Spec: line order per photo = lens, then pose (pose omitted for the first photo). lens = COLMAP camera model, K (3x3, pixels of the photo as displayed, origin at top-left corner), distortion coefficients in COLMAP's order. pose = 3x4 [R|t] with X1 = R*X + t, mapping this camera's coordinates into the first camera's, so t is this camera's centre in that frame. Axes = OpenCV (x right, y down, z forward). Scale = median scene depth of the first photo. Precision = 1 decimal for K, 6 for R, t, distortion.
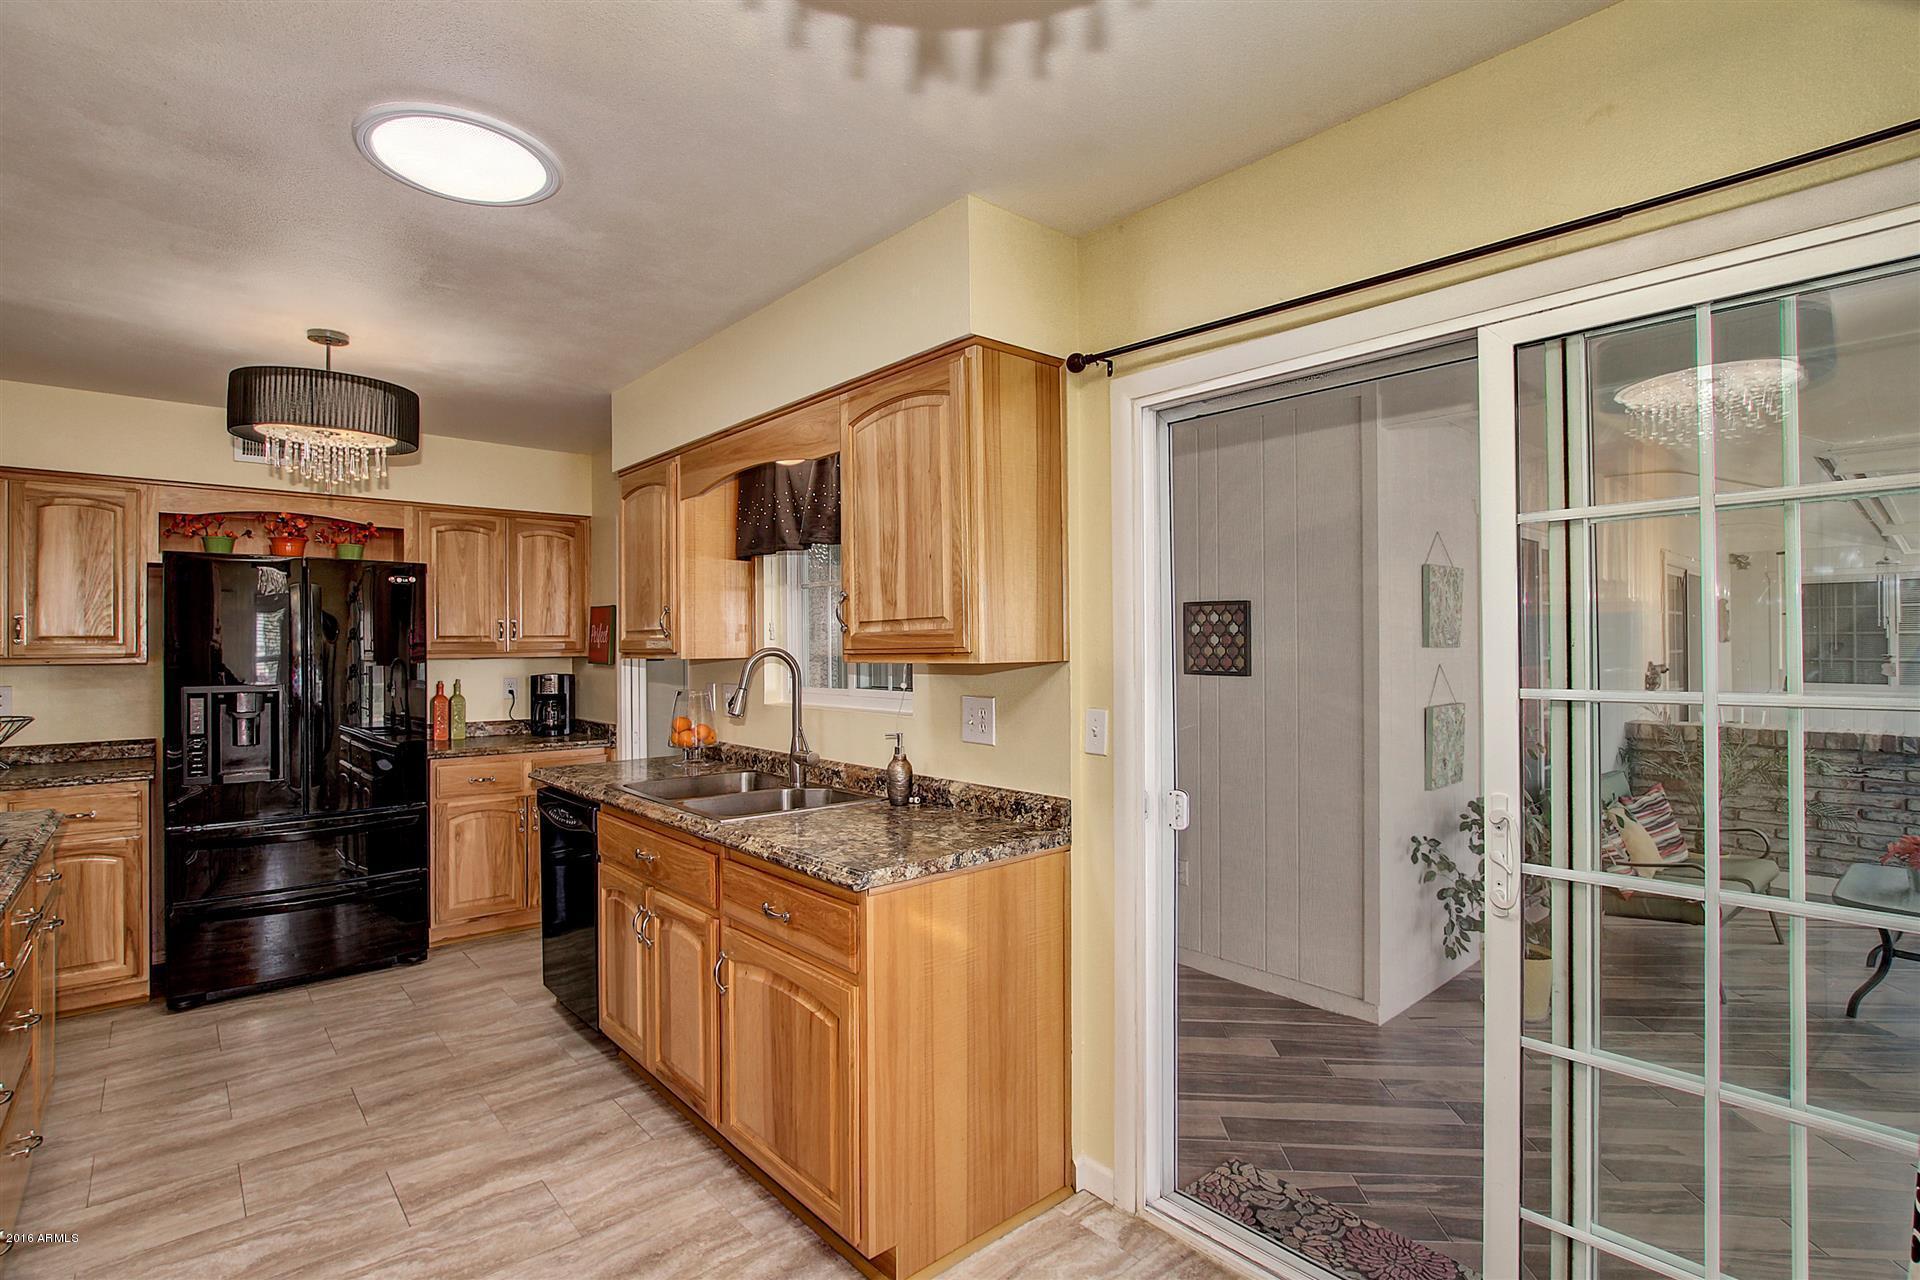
lens RADIAL K [[922.4, 0, 941.6], [0, 922.4, 640.9], [0, 0, 1]] dist [-0.010962, -0.000864]
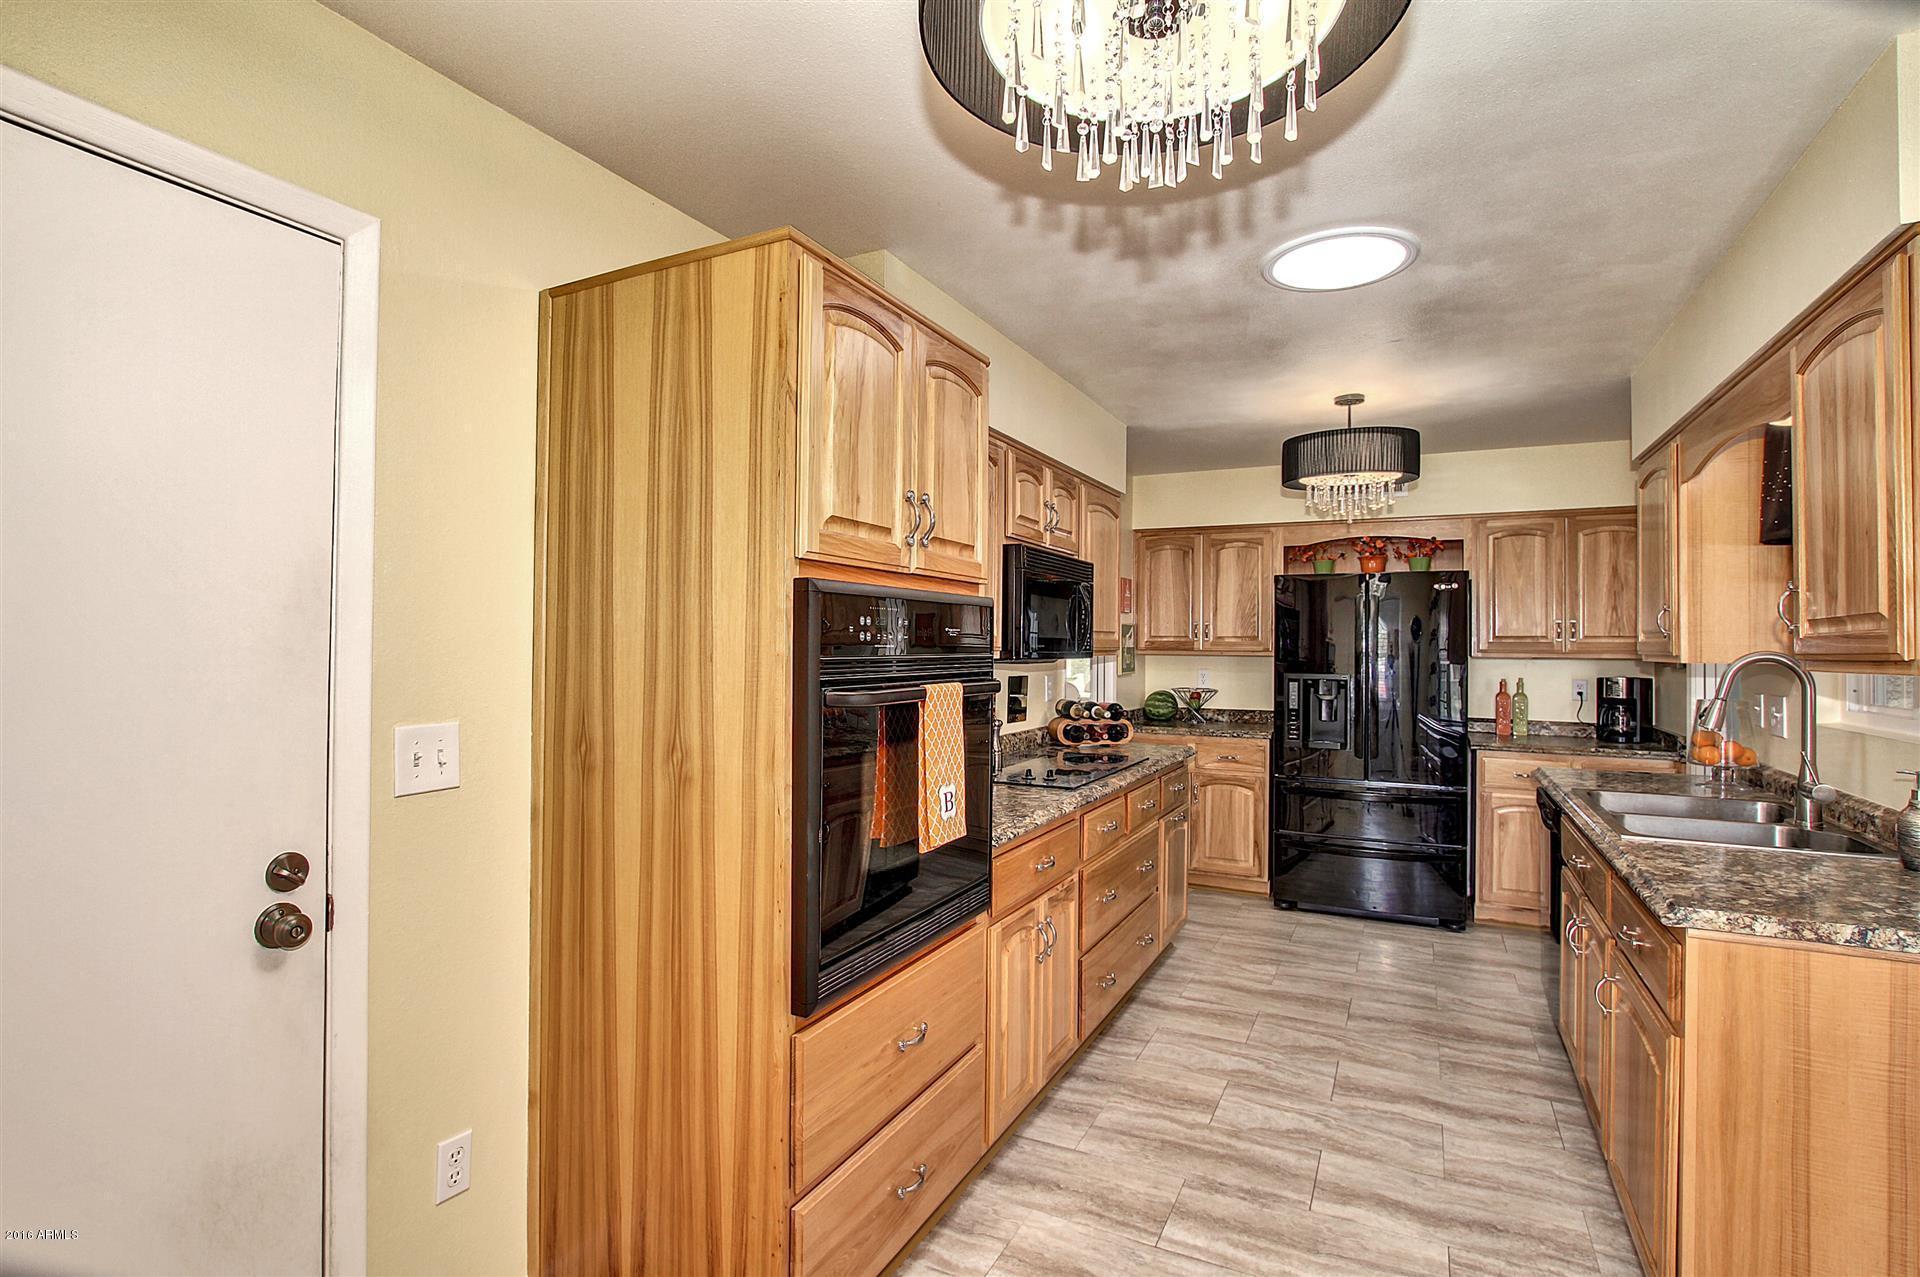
lens RADIAL K [[922.4, 0, 958.4], [0, 922.4, 637.3], [0, 0, 1]] dist [-0.010962, -0.000864]
pose [[0.384076, 0.002389, -0.923298, 0.261460], [-0.005669, 0.999984, 0.000229, -0.001532], [0.923284, 0.005146, 0.384084, 0.017377]]
